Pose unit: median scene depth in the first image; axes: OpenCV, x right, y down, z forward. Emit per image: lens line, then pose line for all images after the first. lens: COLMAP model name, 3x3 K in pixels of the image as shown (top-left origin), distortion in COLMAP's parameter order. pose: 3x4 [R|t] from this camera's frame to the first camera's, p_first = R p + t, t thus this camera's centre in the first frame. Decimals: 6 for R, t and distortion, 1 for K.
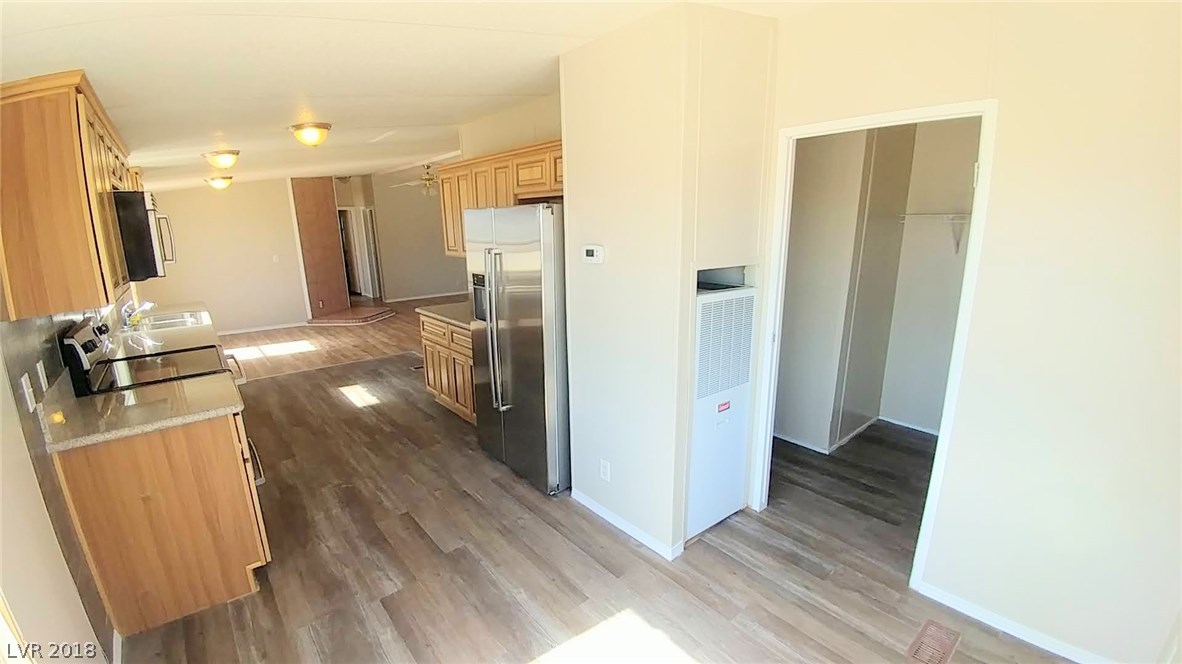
lens RADIAL K [[479.9, 0, 587.2], [0, 479.9, 337.3], [0, 0, 1]] dist [0.020013, -0.038495]
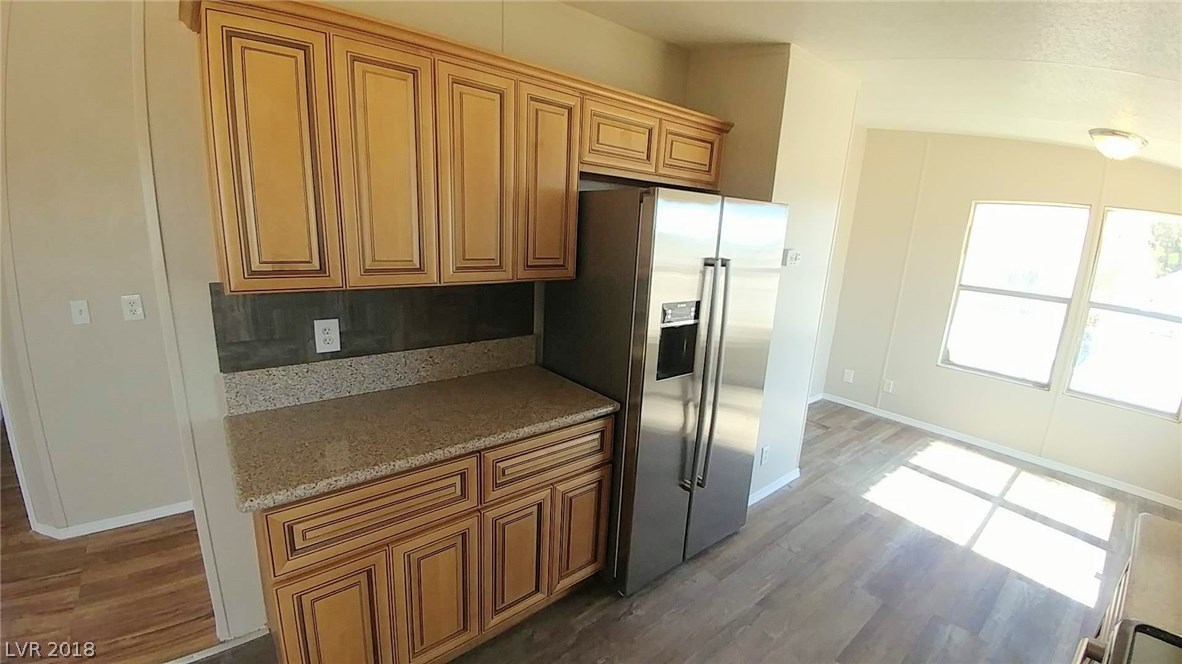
lens RADIAL K [[479.9, 0, 587.2], [0, 479.9, 337.3], [0, 0, 1]] dist [0.020013, -0.038495]
pose [[0.015046, -0.241334, 0.970325, -1.050334], [0.153325, 0.959515, 0.236268, -0.331785], [-0.988061, 0.145220, 0.051439, 1.416196]]
